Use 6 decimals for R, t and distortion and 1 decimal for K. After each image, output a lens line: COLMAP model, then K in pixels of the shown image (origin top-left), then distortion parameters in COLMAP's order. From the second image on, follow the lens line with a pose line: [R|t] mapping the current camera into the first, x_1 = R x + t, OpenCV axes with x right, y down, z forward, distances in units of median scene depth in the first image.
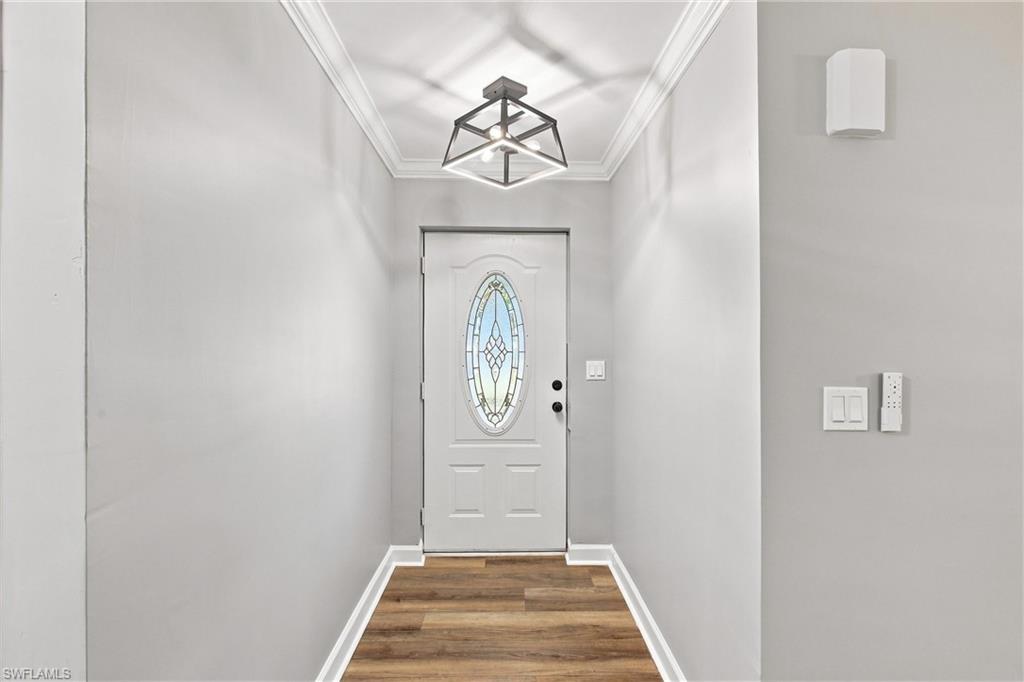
lens RADIAL K [[460.8, 0, 510.9], [0, 460.8, 342.6], [0, 0, 1]] dist [-0.004302, 0.000218]
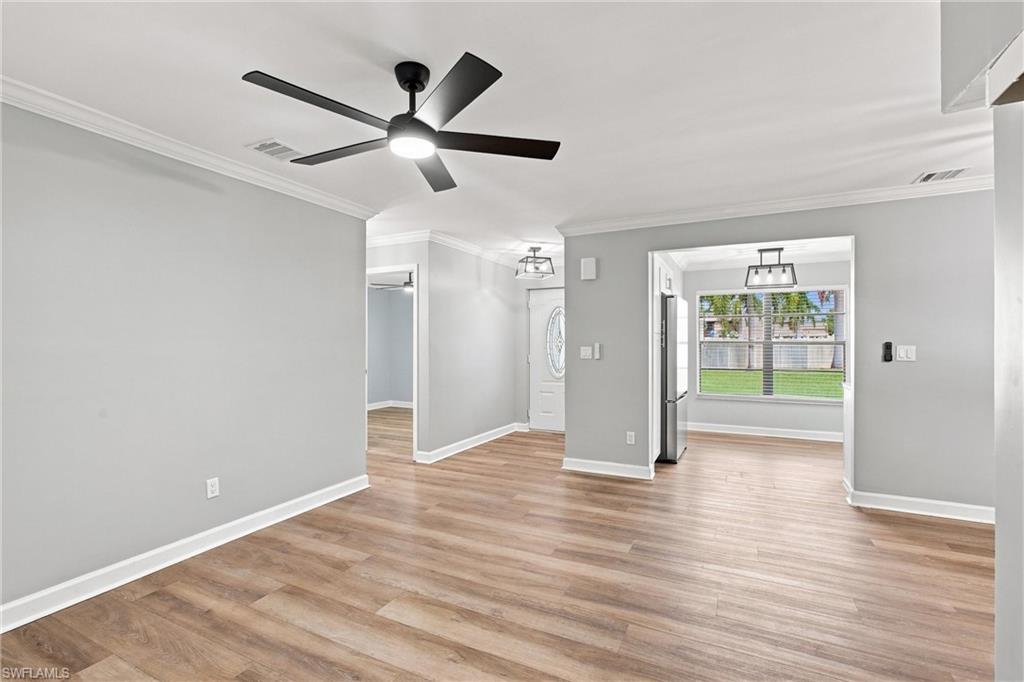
lens RADIAL K [[460.8, 0, 510.9], [0, 460.8, 342.6], [0, 0, 1]] dist [-0.004302, 0.000218]
pose [[0.883632, -0.000747, -0.468182, 0.833177], [0.000172, 0.999999, -0.001270, 0.028078], [0.468183, 0.001042, 0.883631, -1.116904]]
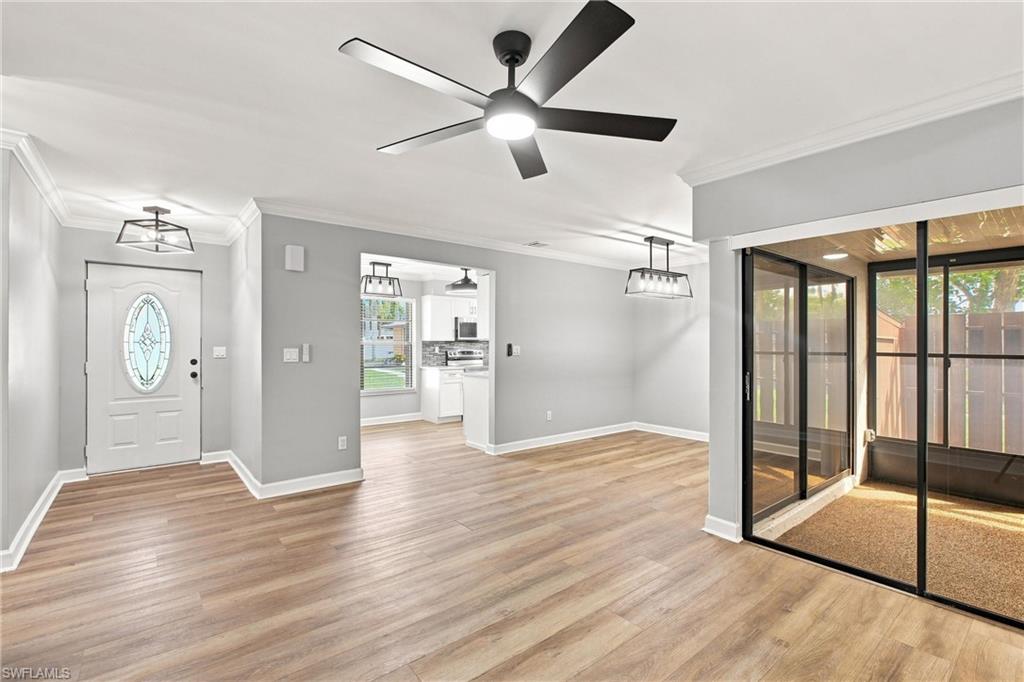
lens RADIAL K [[460.8, 0, 510.9], [0, 460.8, 342.6], [0, 0, 1]] dist [-0.004302, 0.000218]
pose [[0.792118, 0.002676, 0.610362, -0.008179], [-0.000556, 0.999993, -0.003663, 0.028776], [-0.610368, 0.002562, 0.792114, -1.066967]]
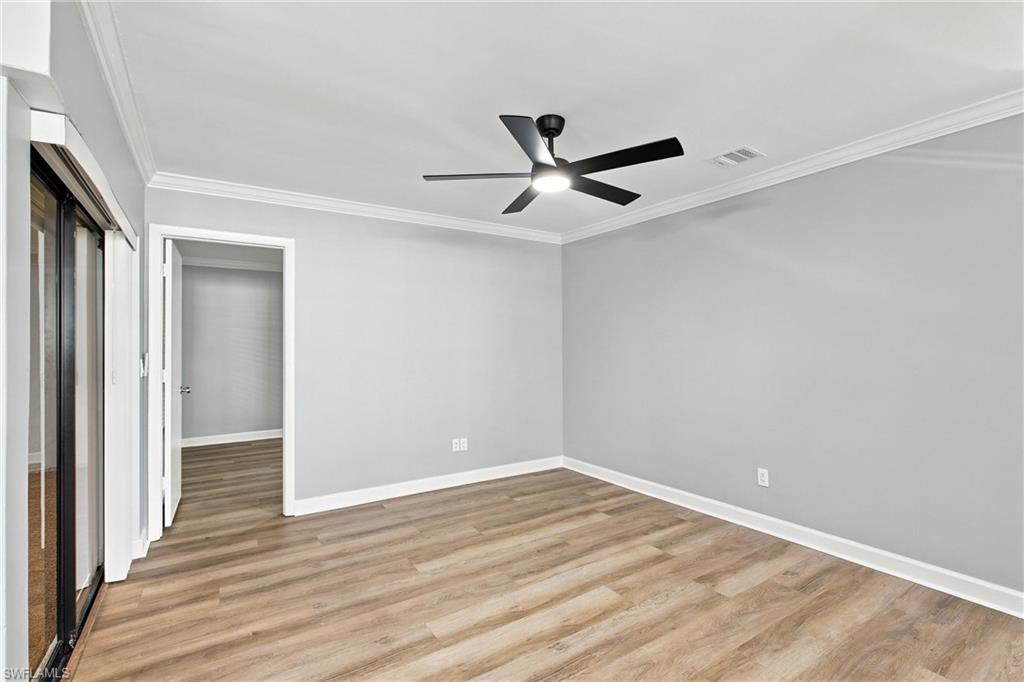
lens RADIAL K [[460.8, 0, 510.9], [0, 460.8, 342.6], [0, 0, 1]] dist [-0.004302, 0.000218]
pose [[-0.851739, 0.002306, -0.523961, 0.875847], [0.004809, 0.999983, -0.003416, 0.023048], [0.523944, -0.005429, -0.851735, 0.101963]]
